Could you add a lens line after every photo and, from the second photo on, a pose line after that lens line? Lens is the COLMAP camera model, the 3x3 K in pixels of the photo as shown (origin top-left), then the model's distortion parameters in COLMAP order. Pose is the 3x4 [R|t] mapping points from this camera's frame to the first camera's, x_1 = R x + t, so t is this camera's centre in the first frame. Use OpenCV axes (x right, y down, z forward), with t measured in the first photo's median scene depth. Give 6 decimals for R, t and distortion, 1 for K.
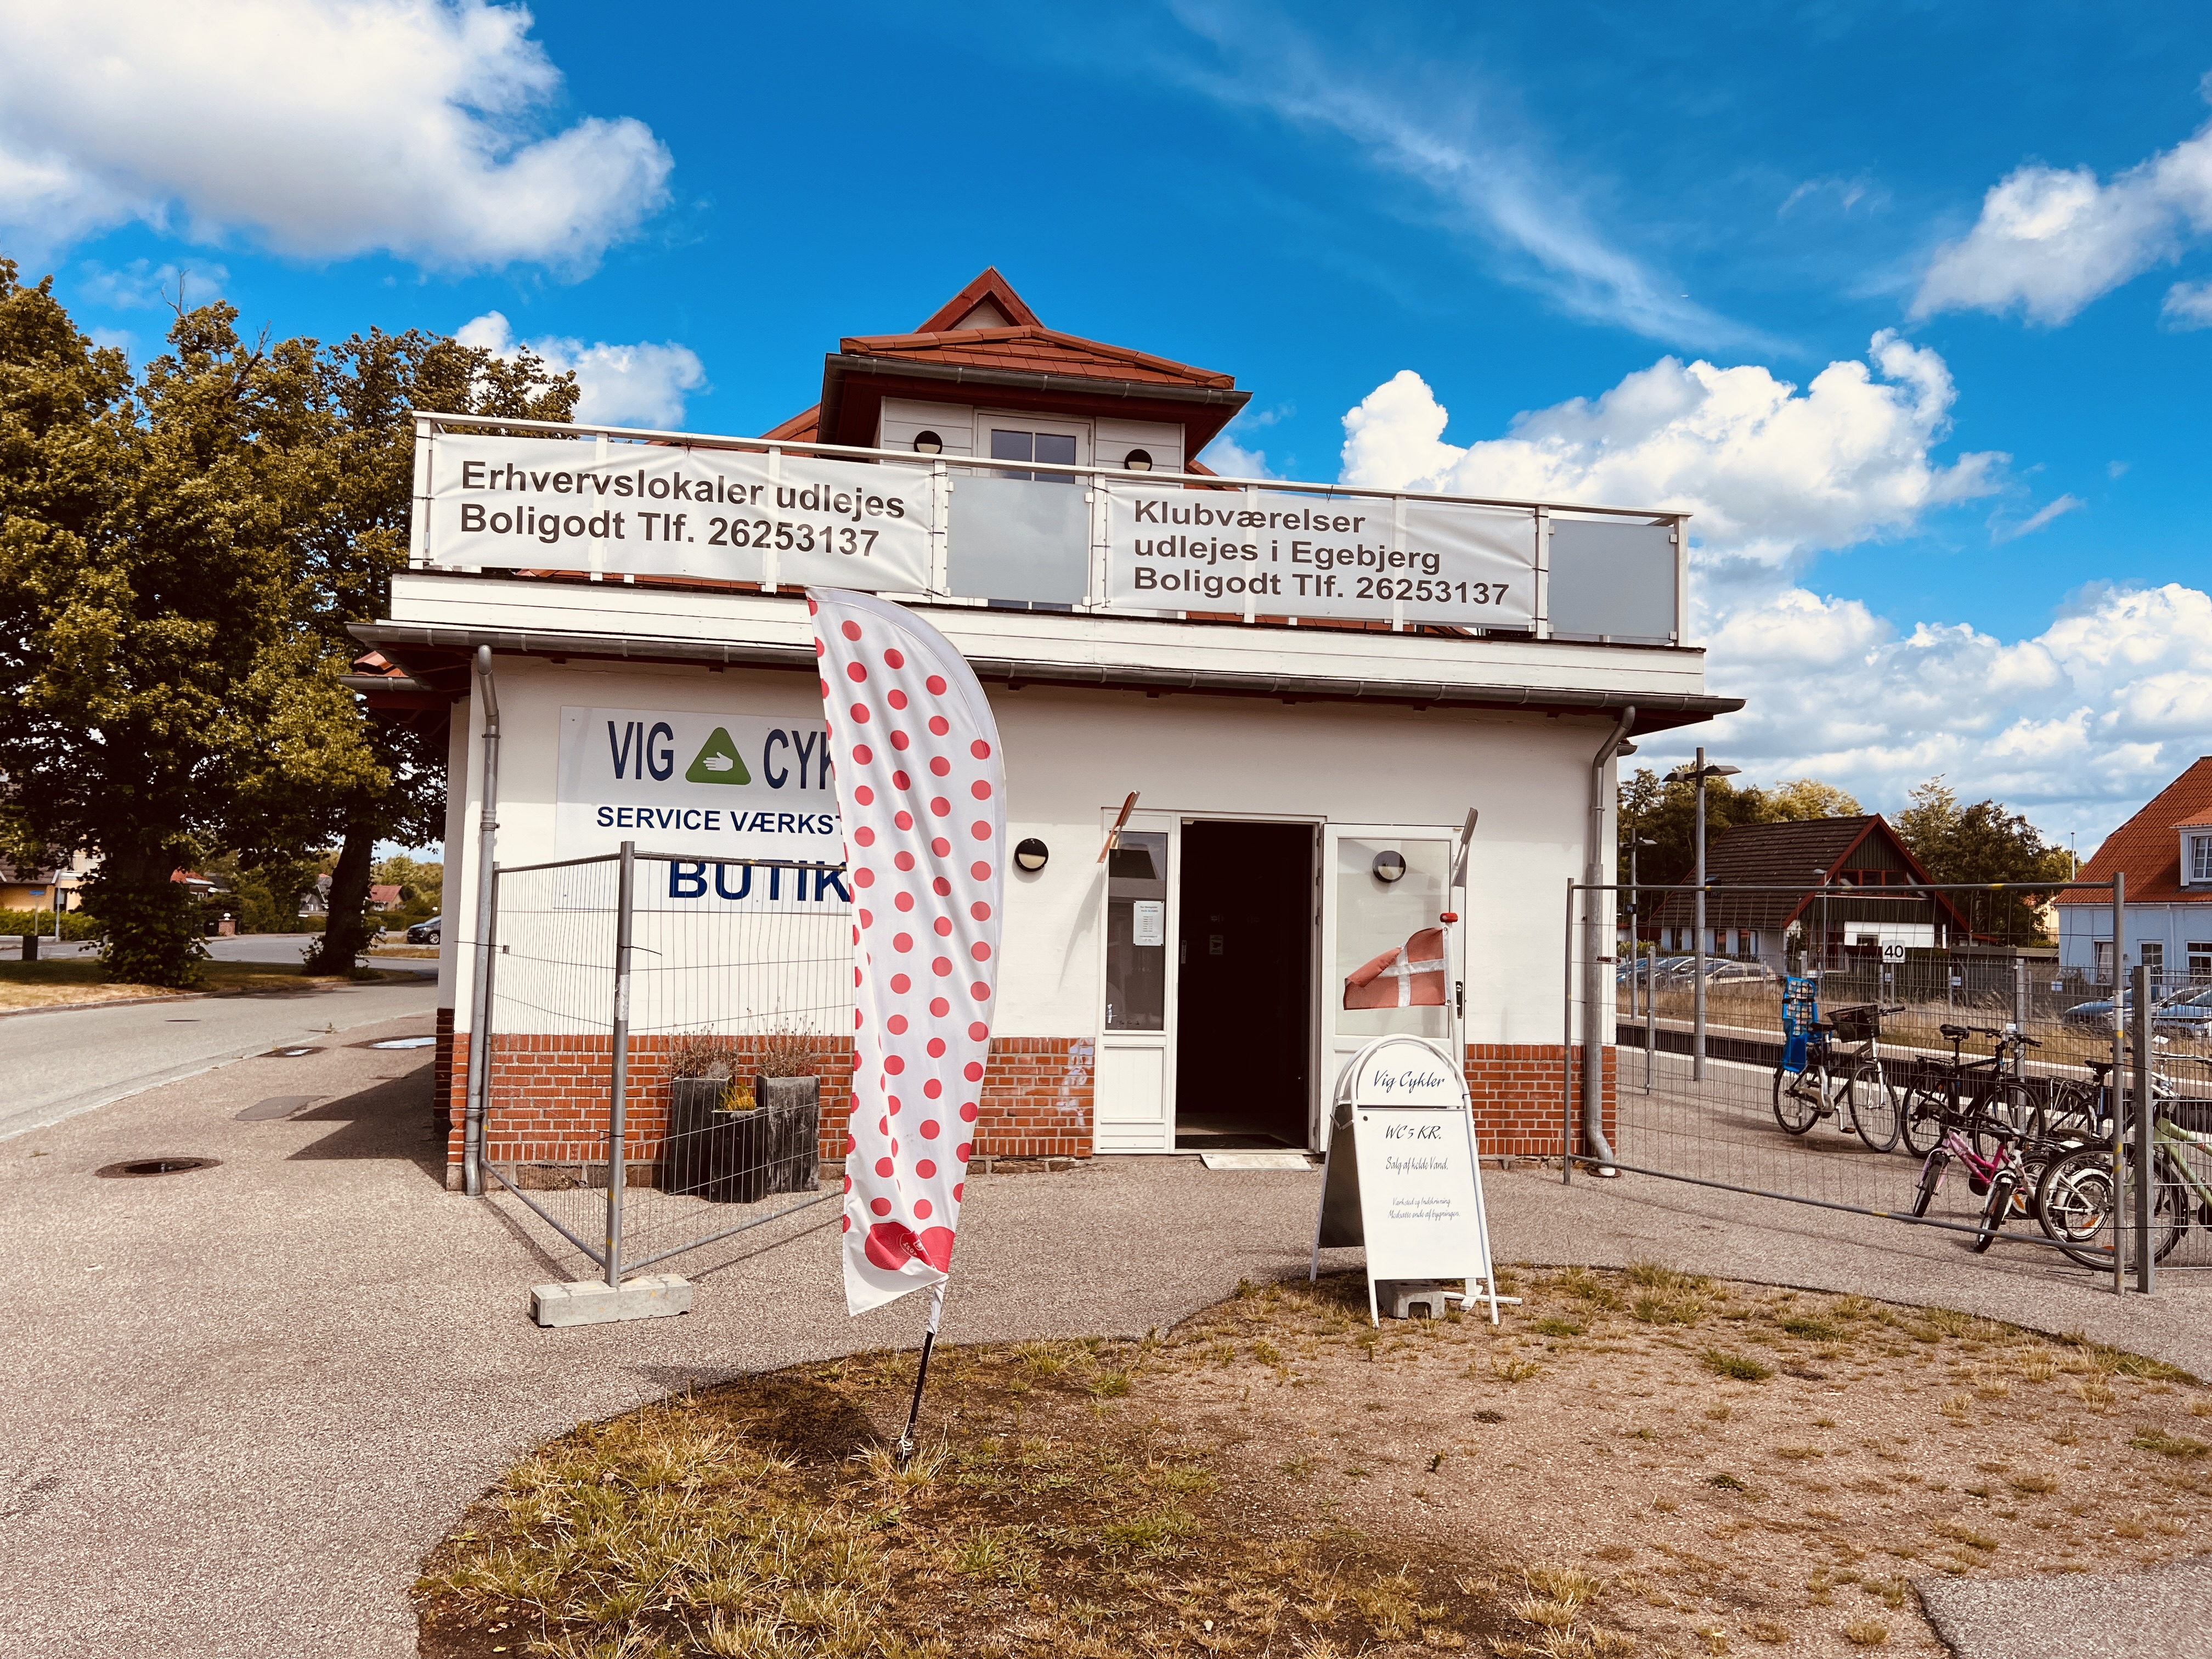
lens RADIAL K [[1651.5, 0, 1086.2], [0, 1651.5, 832.1], [0, 0, 1]] dist [0.068360, -0.076657]
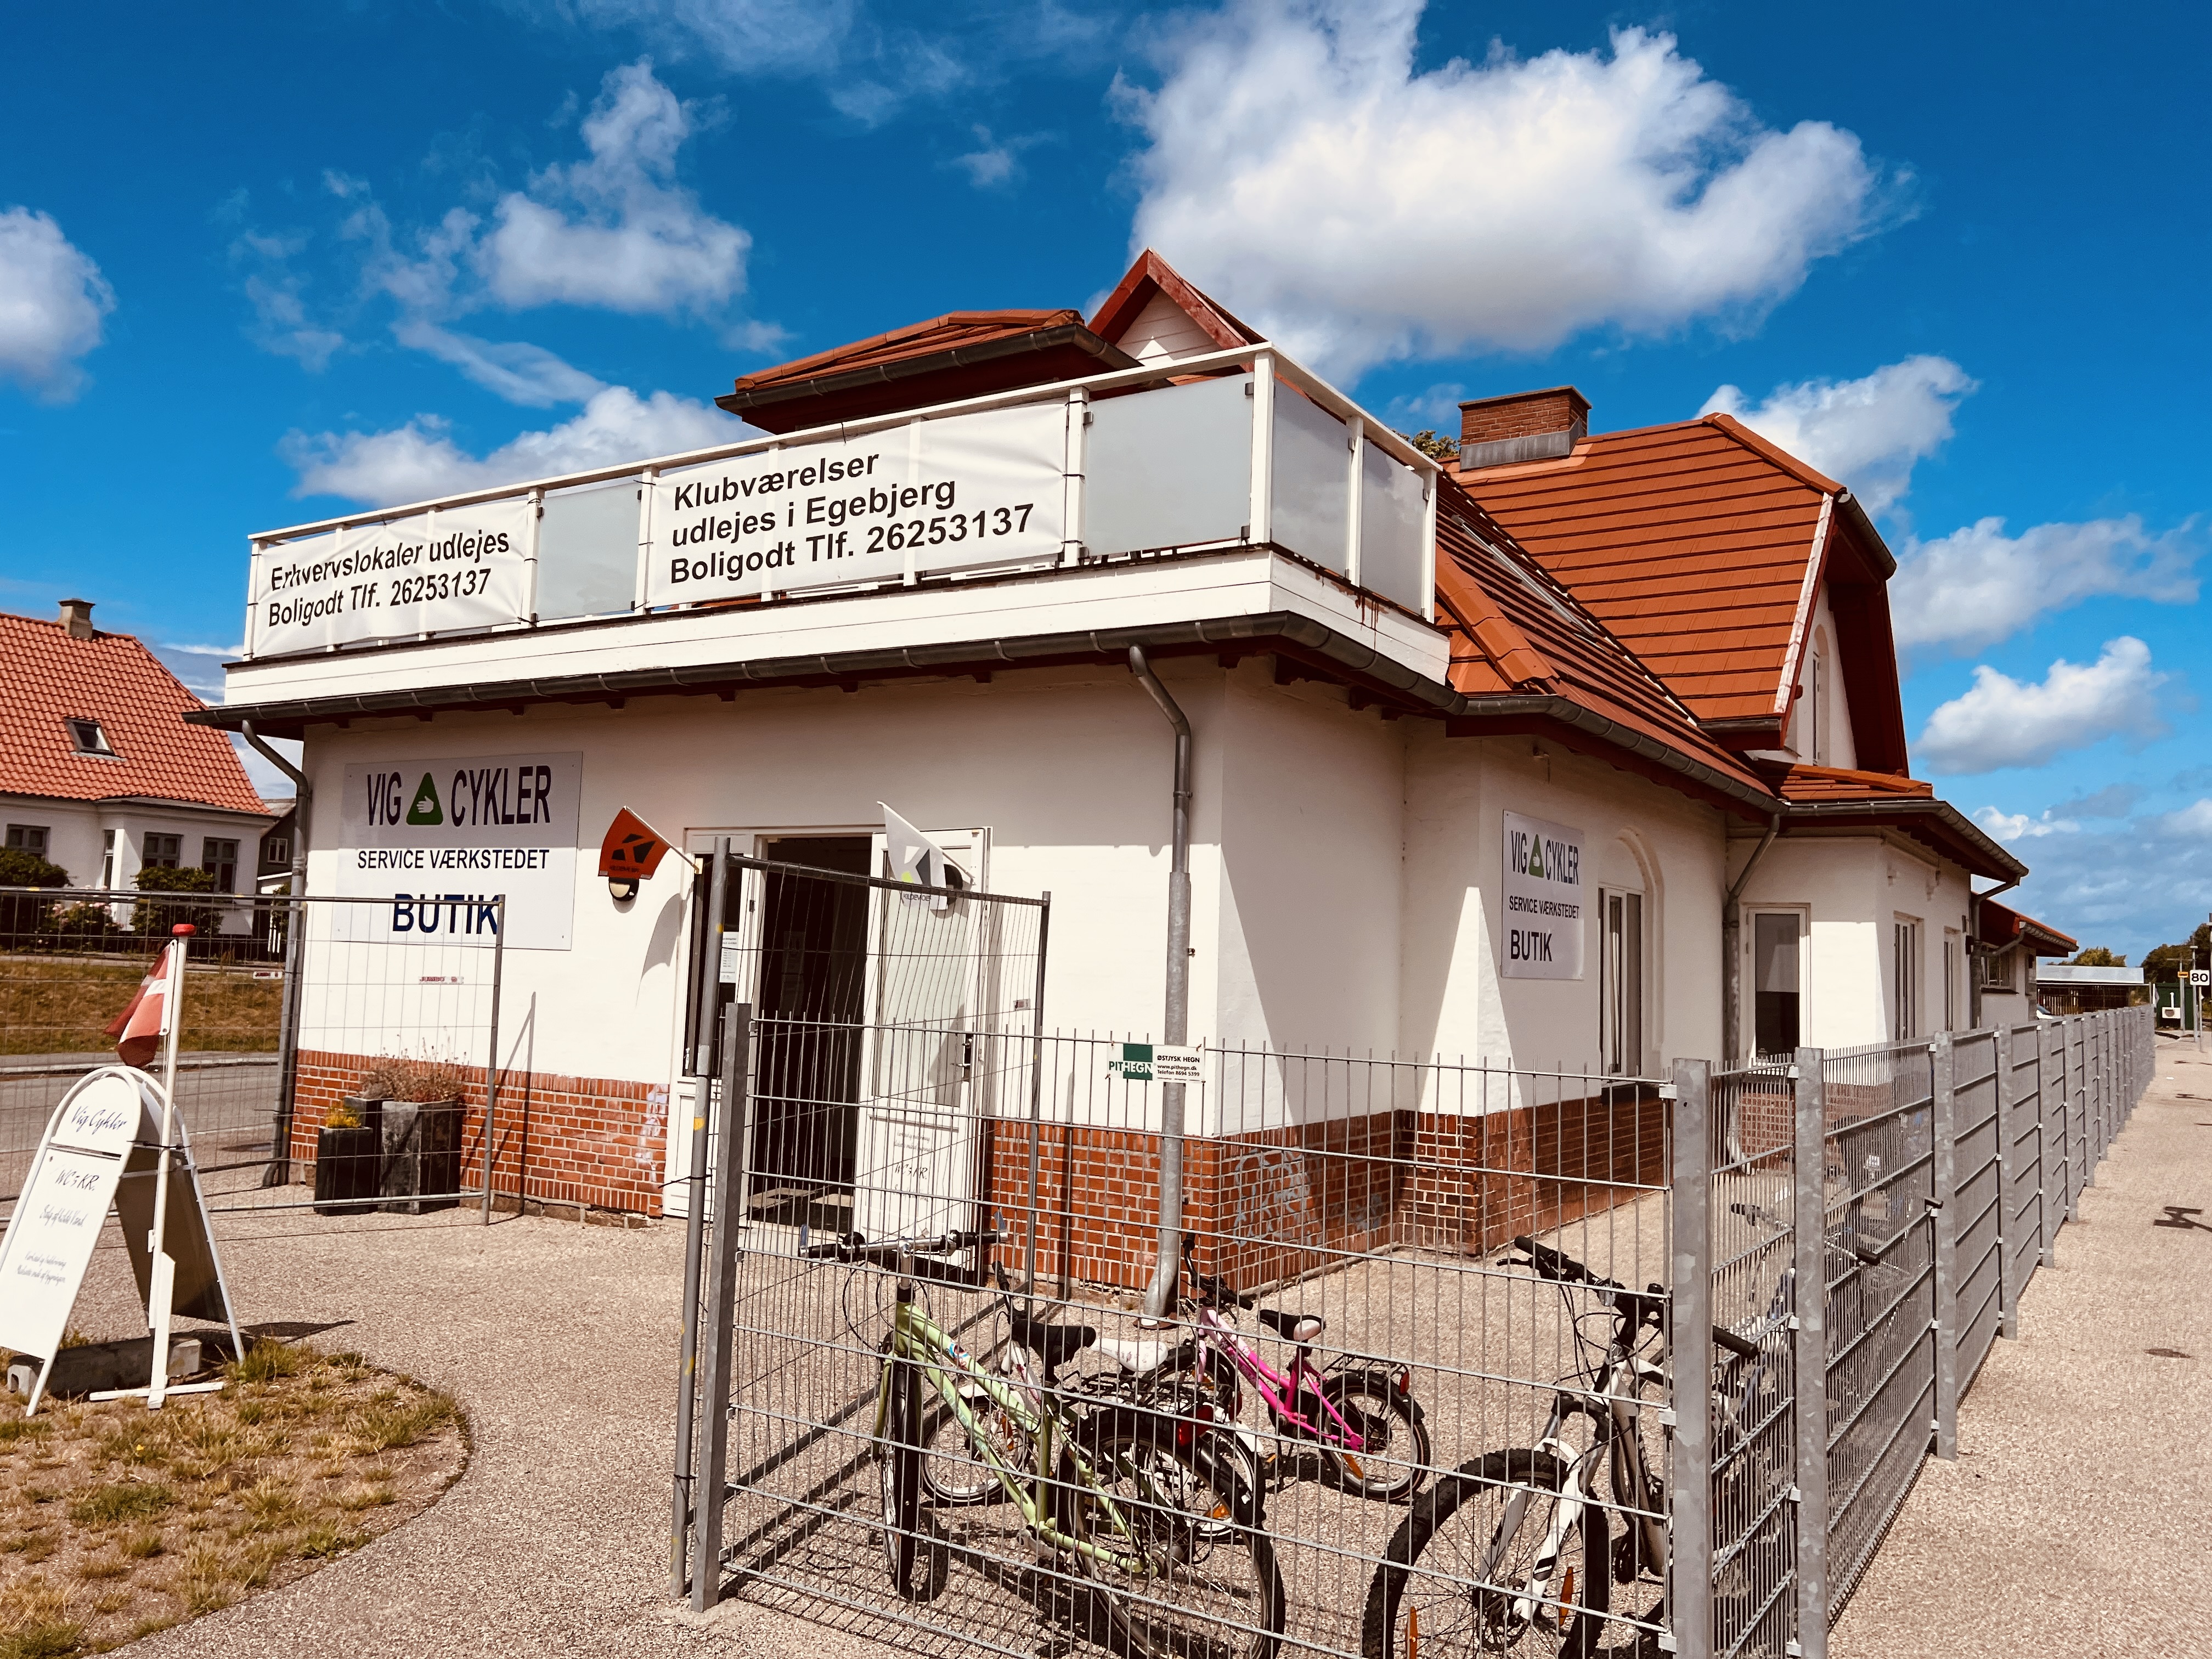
lens RADIAL K [[1651.5, 0, 1124.6], [0, 1651.5, 817.1], [0, 0, 1]] dist [0.068360, -0.076657]
pose [[0.728238, -0.058295, -0.682841, 0.812039], [0.024130, 0.997939, -0.059460, 0.039013], [0.684900, 0.026824, 0.728143, 0.506594]]
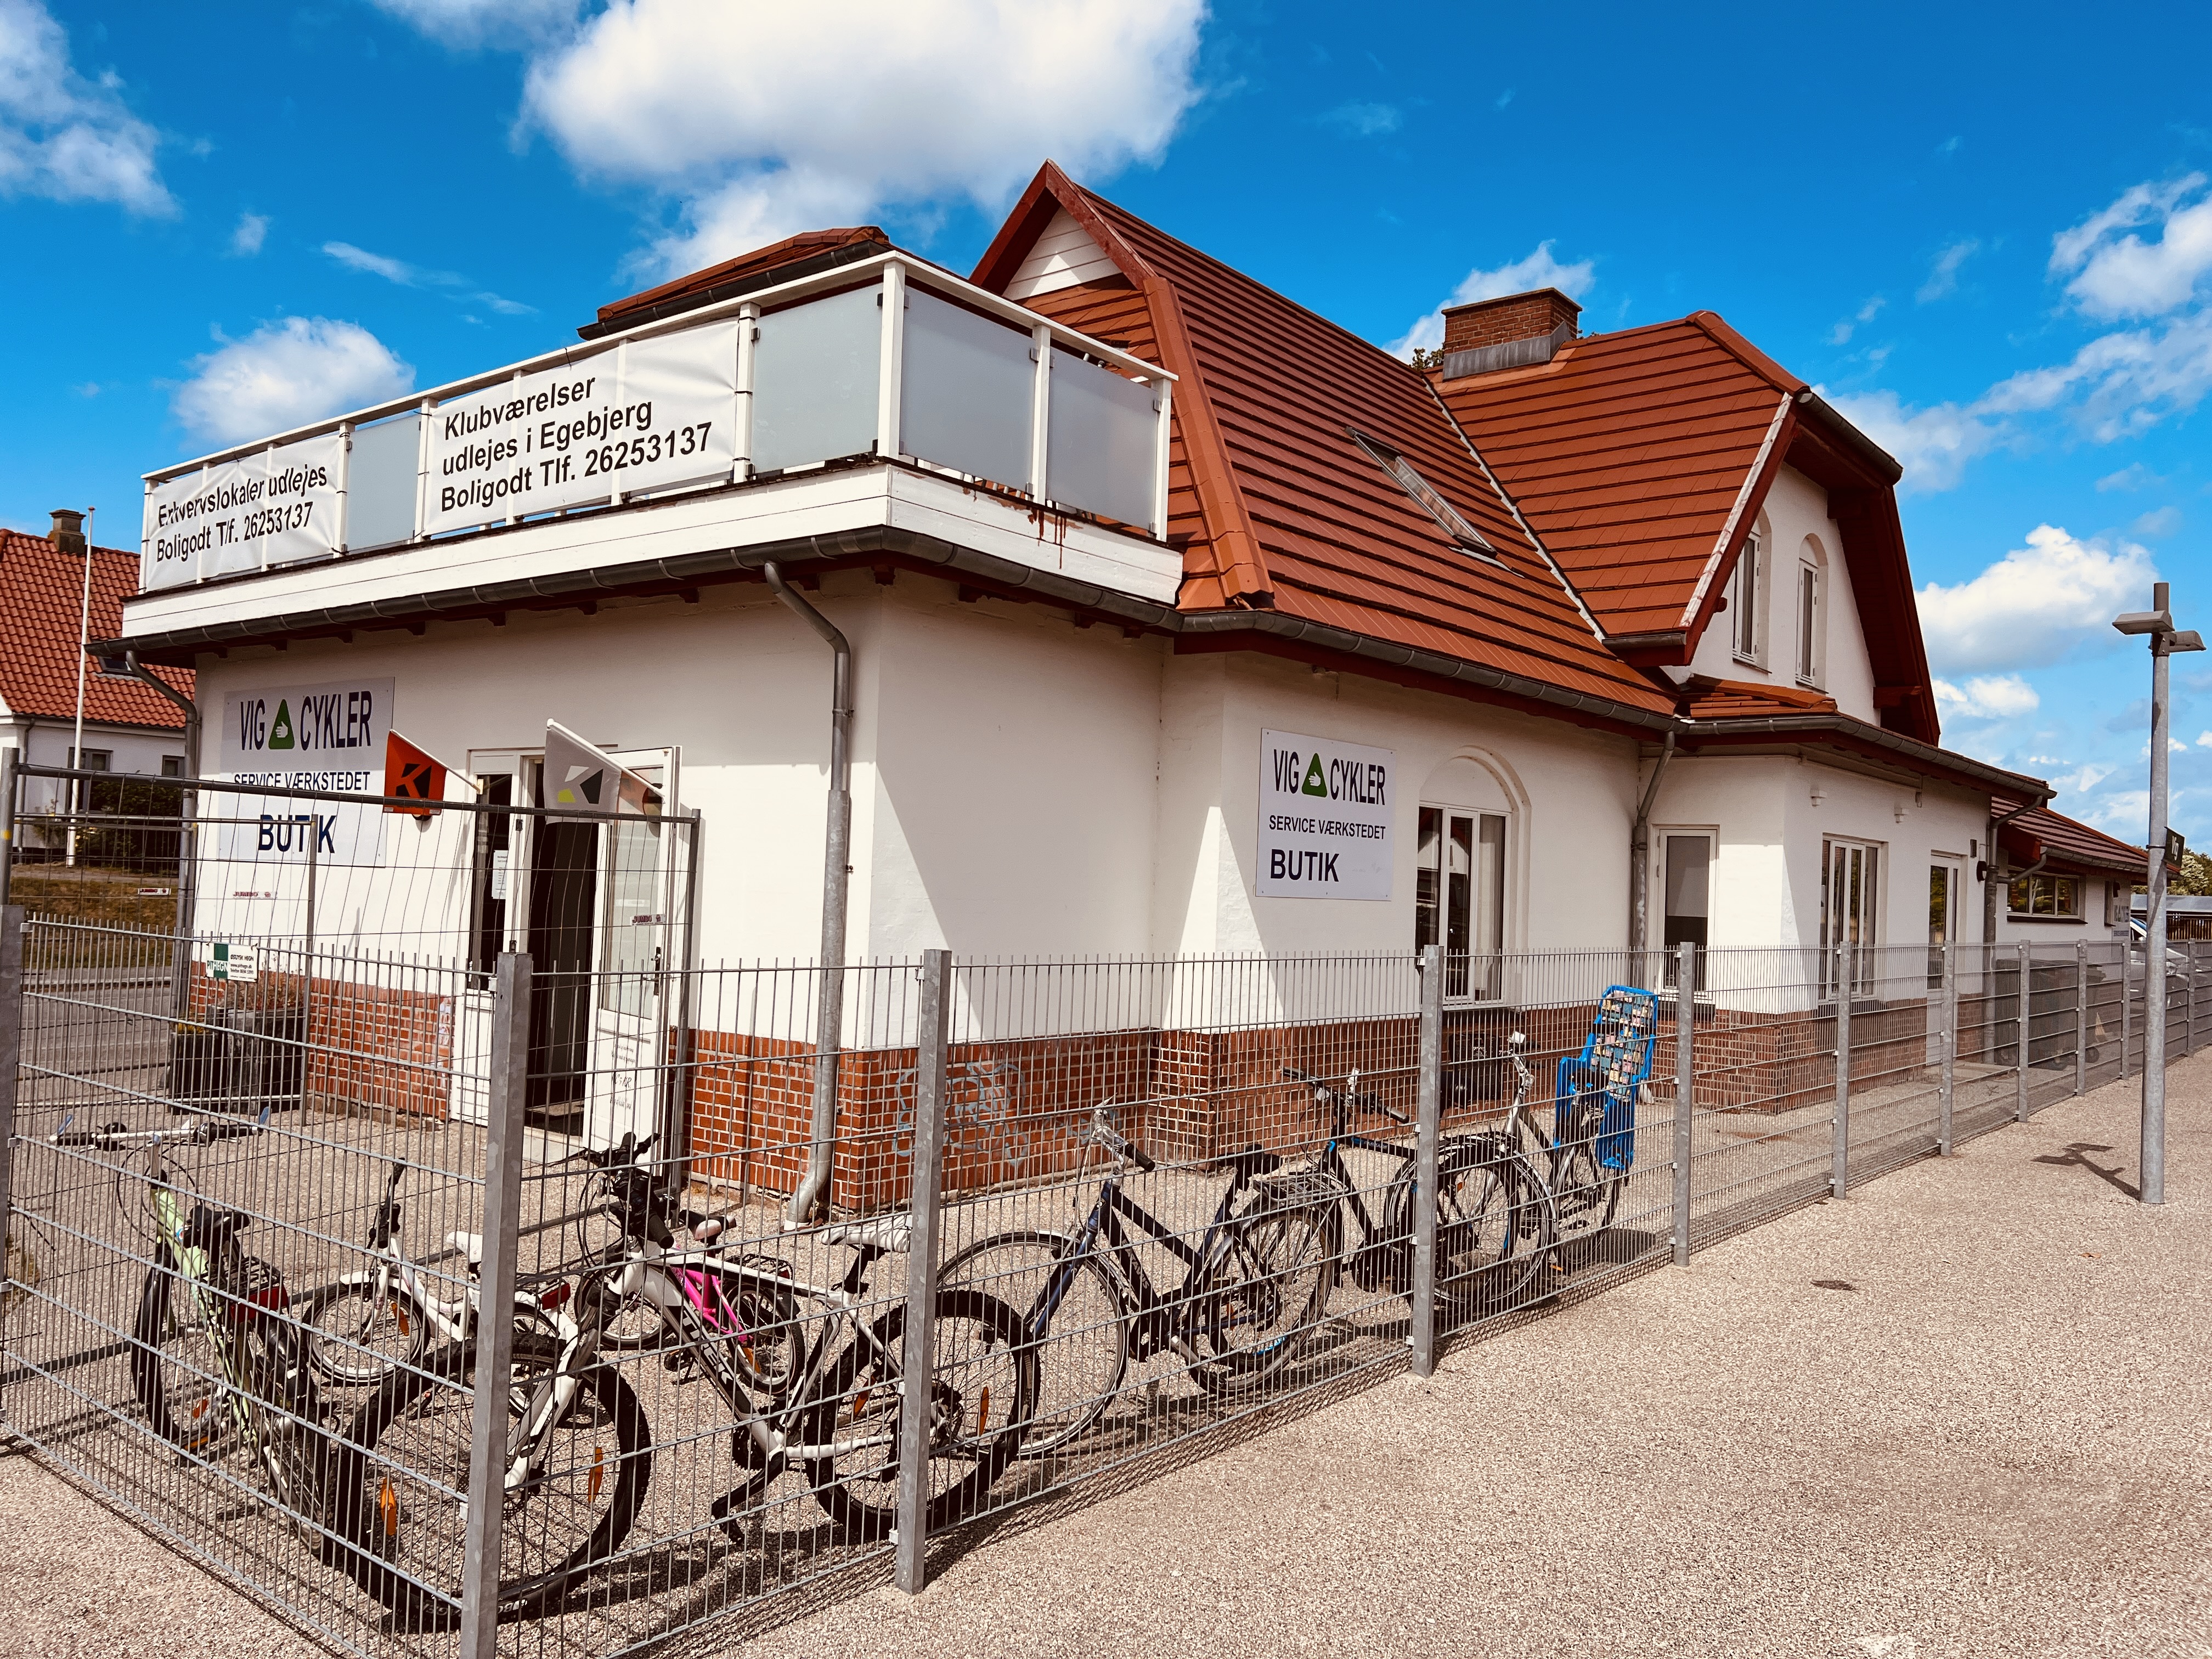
lens RADIAL K [[1651.5, 0, 1132.0], [0, 1651.5, 827.8], [0, 0, 1]] dist [0.068360, -0.076657]
pose [[0.646777, -0.025405, -0.762256, 0.977712], [0.023010, 0.999640, -0.013793, 0.050929], [0.762332, -0.008619, 0.647129, 0.679935]]
